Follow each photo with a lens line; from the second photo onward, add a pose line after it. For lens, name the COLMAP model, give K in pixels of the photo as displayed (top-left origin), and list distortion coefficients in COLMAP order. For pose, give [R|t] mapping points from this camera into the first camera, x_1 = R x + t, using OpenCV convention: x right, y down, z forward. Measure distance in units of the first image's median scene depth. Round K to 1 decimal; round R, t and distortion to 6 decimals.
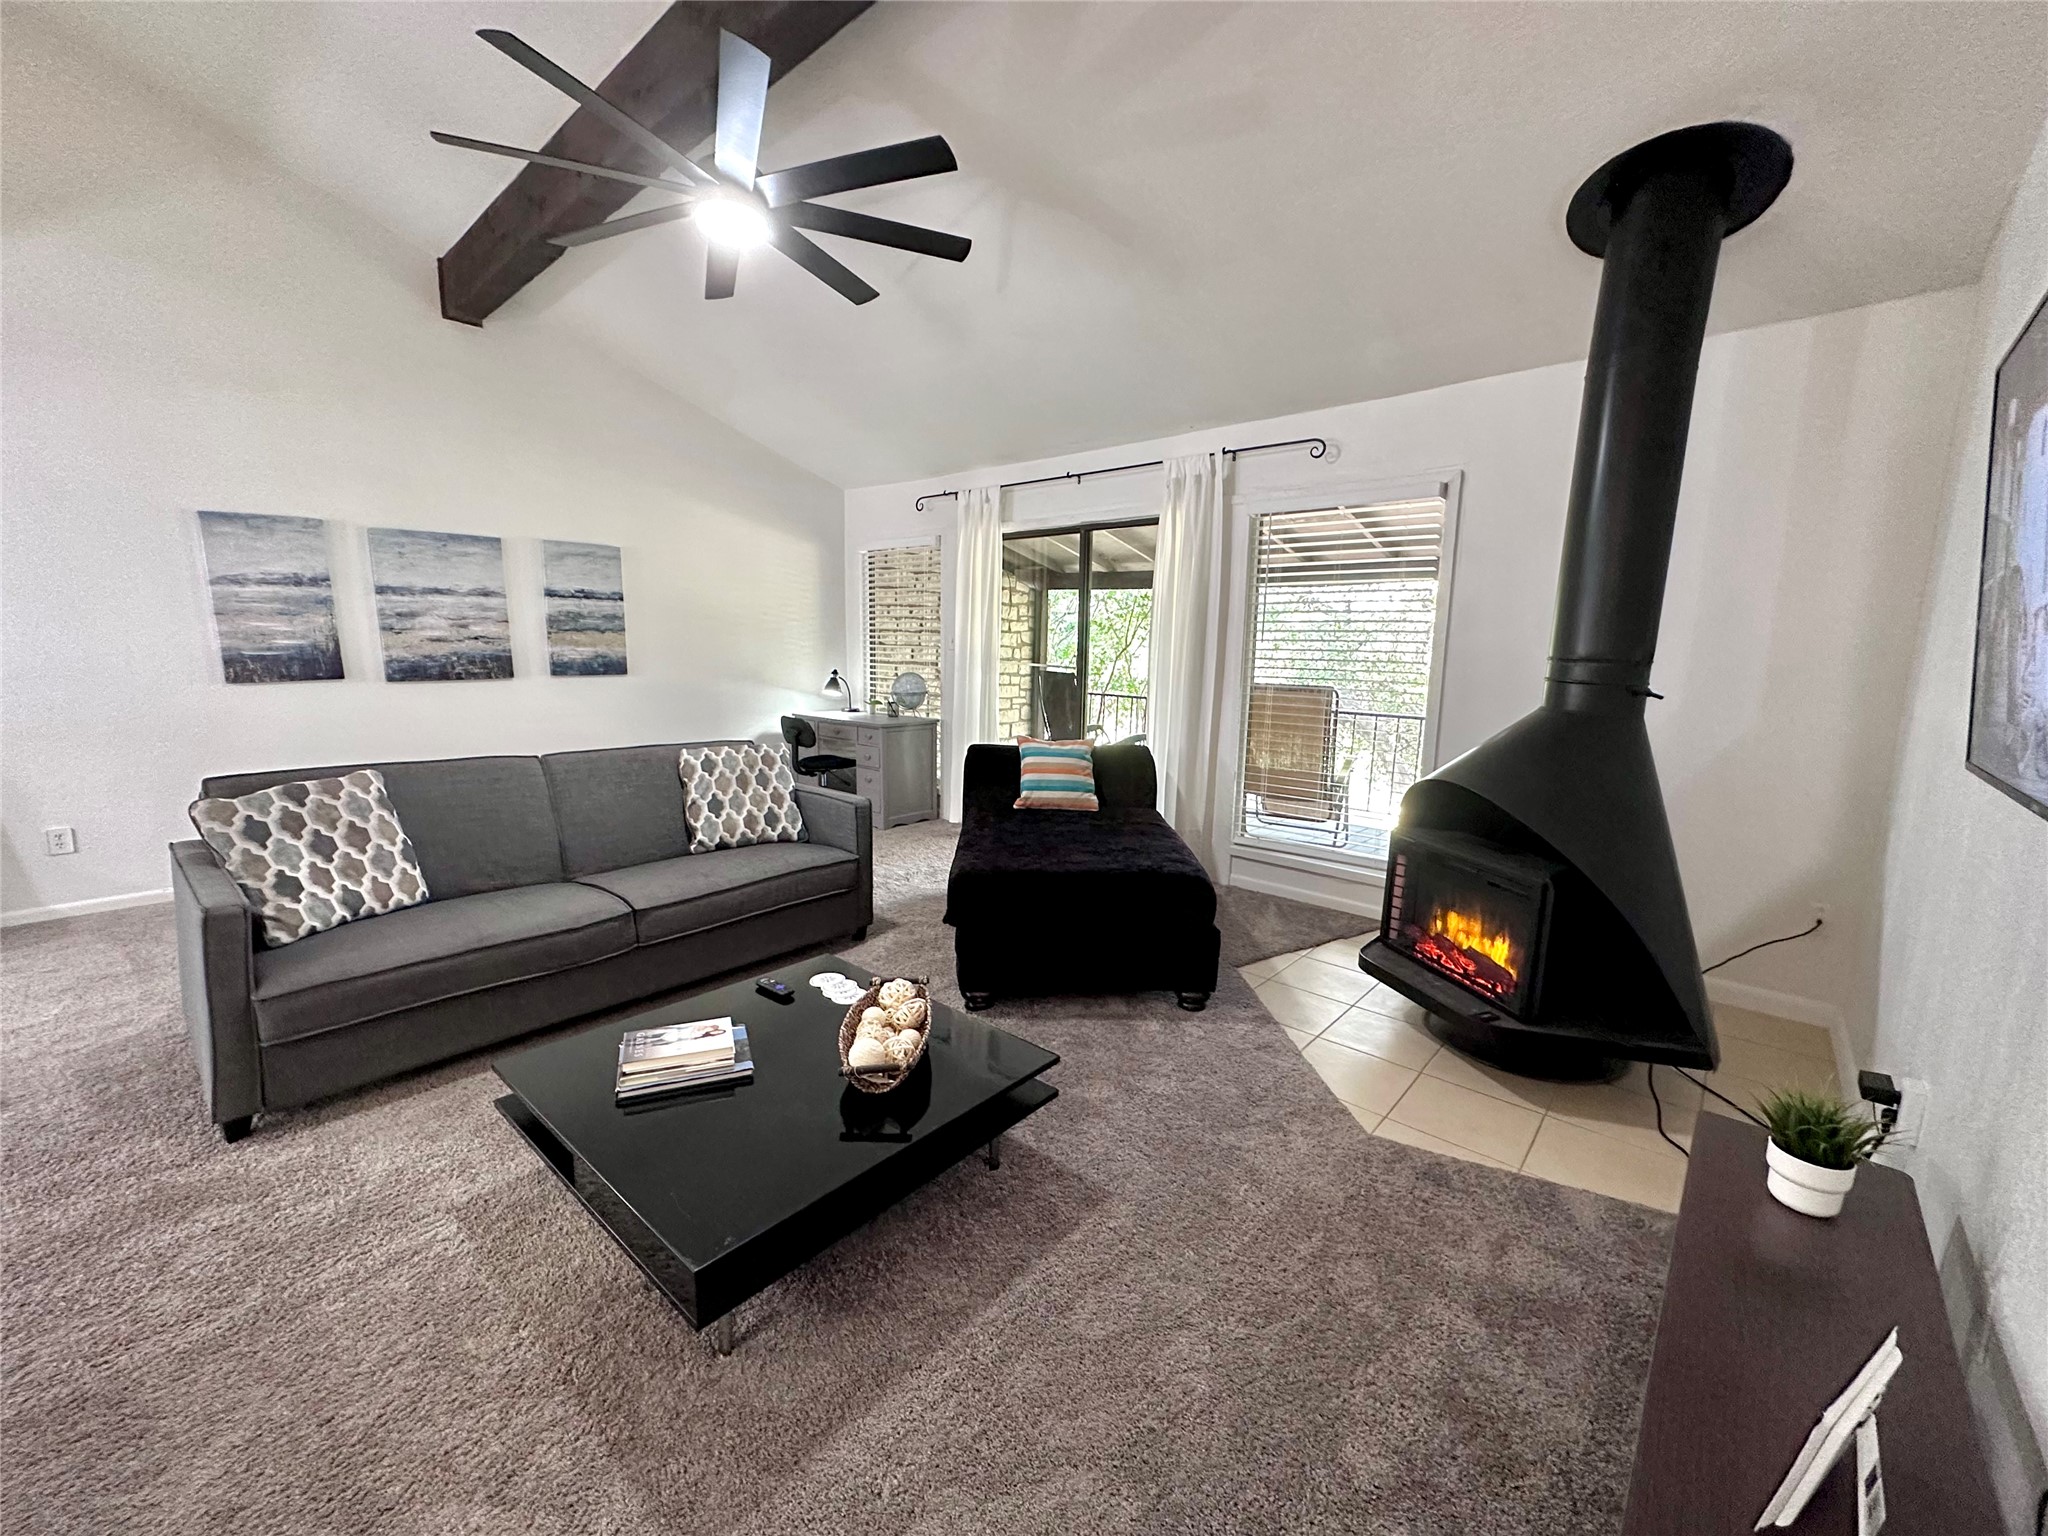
lens RADIAL K [[817.8, 0, 1014.0], [0, 817.8, 781.1], [0, 0, 1]] dist [0.001550, 0.000028]
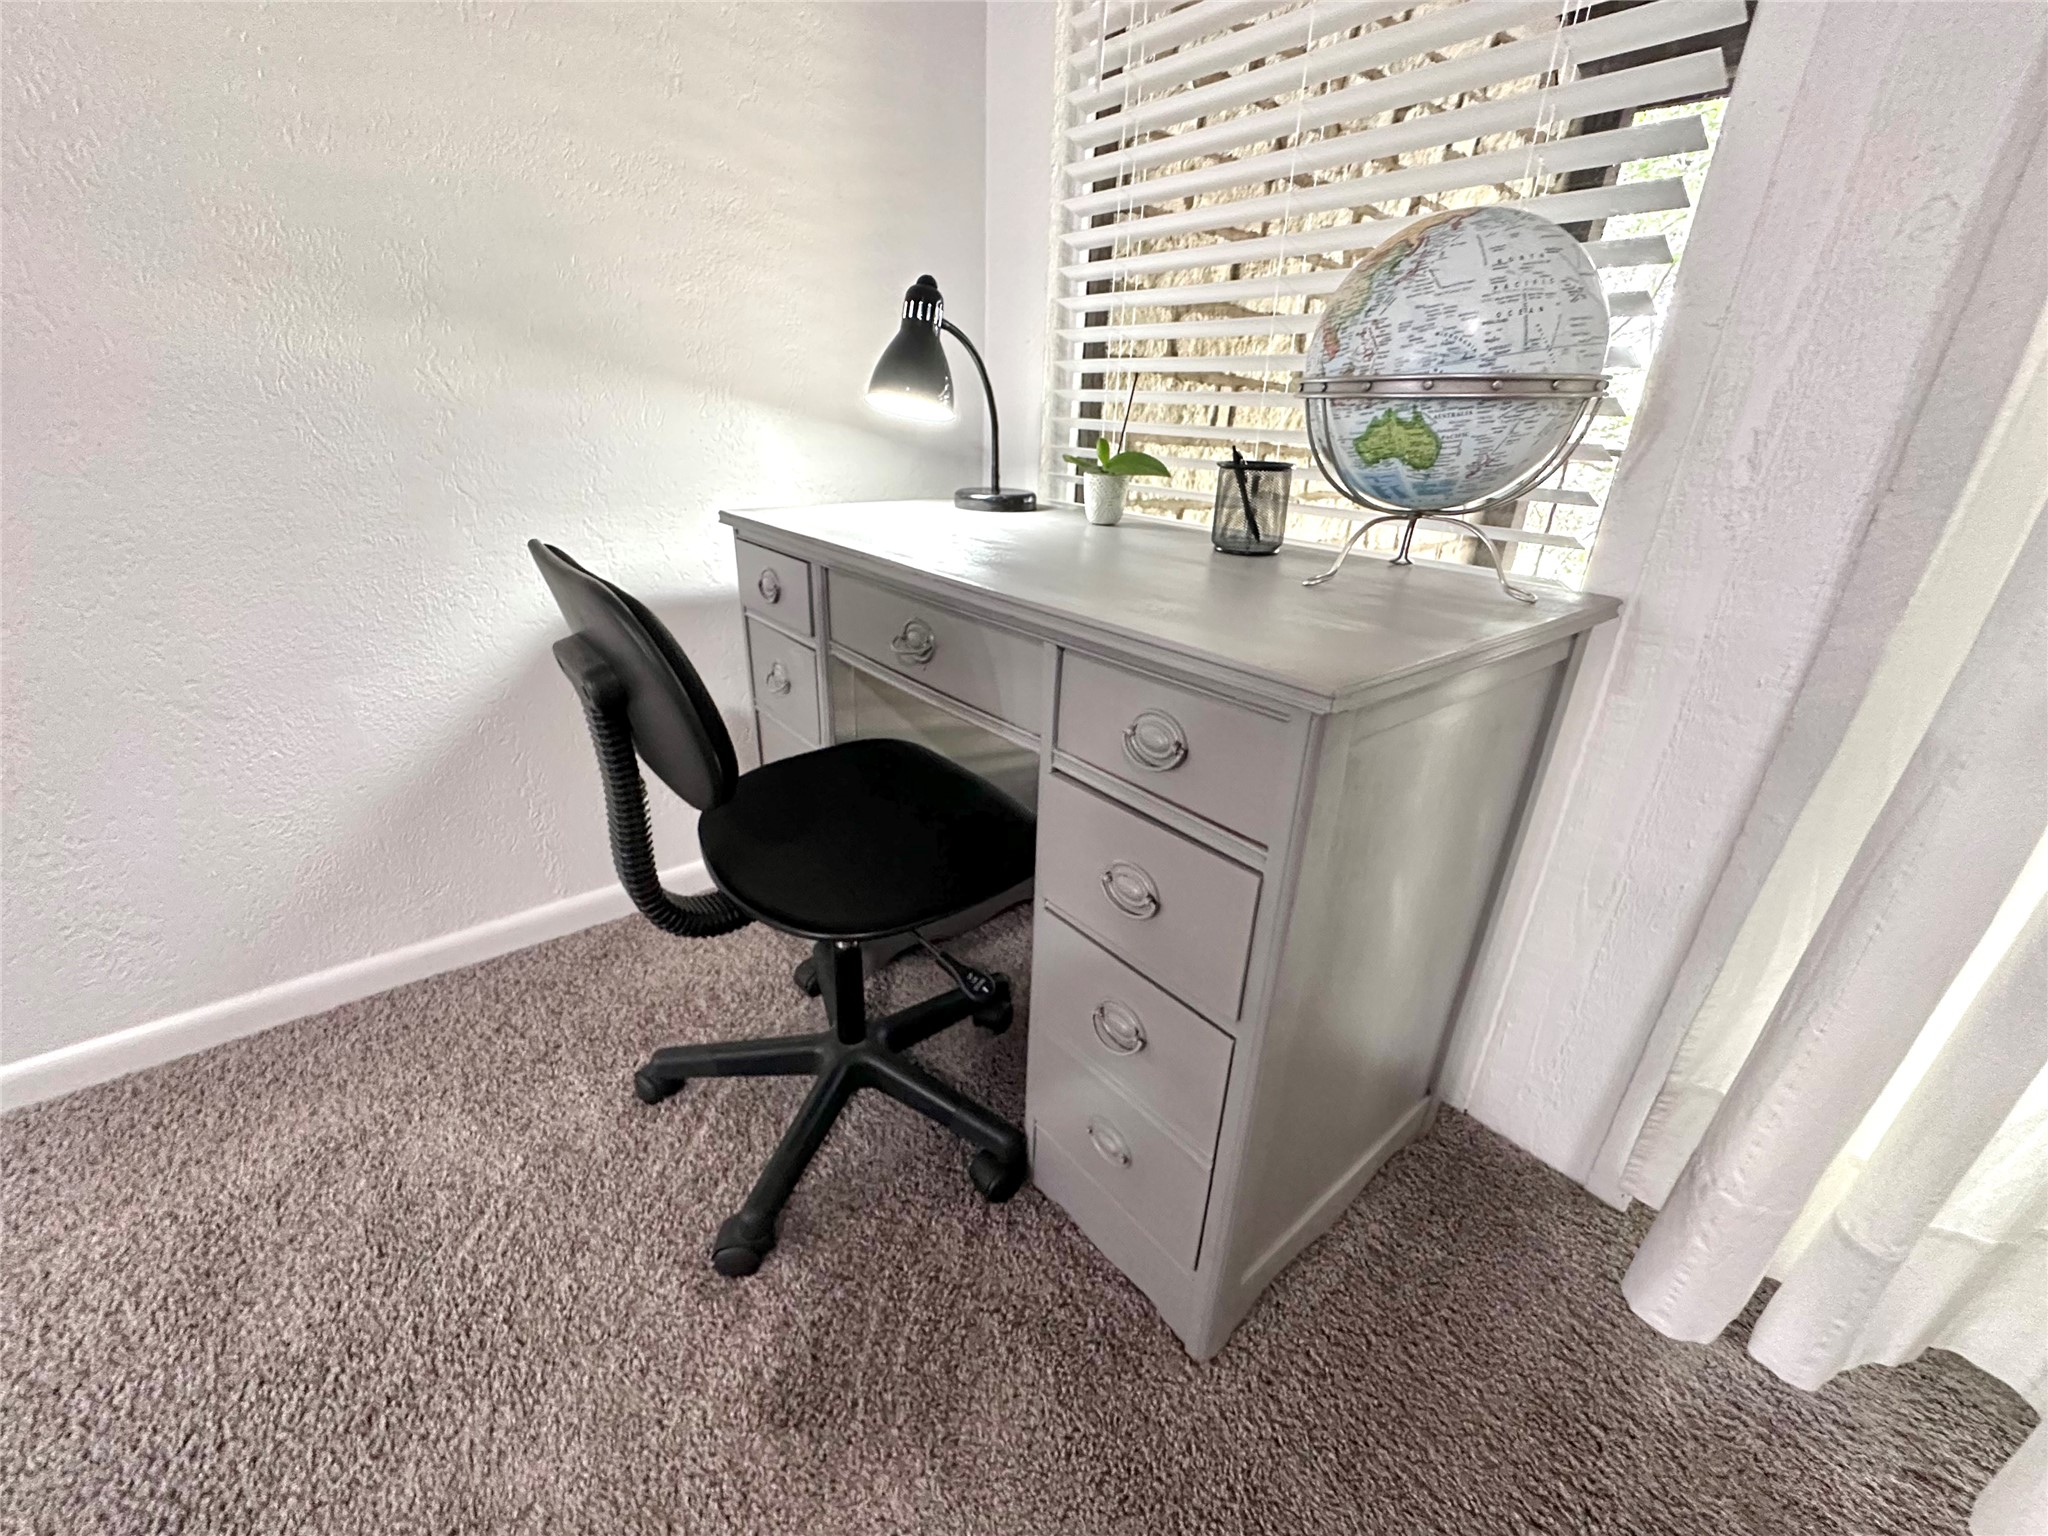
lens RADIAL K [[817.8, 0, 1021.2], [0, 817.8, 764.7], [0, 0, 1]] dist [0.001550, 0.000028]
pose [[0.987794, 0.079410, -0.134001, -0.161578], [-0.042141, 0.964446, 0.260898, -0.077090], [0.149955, -0.252066, 0.956021, 0.790493]]
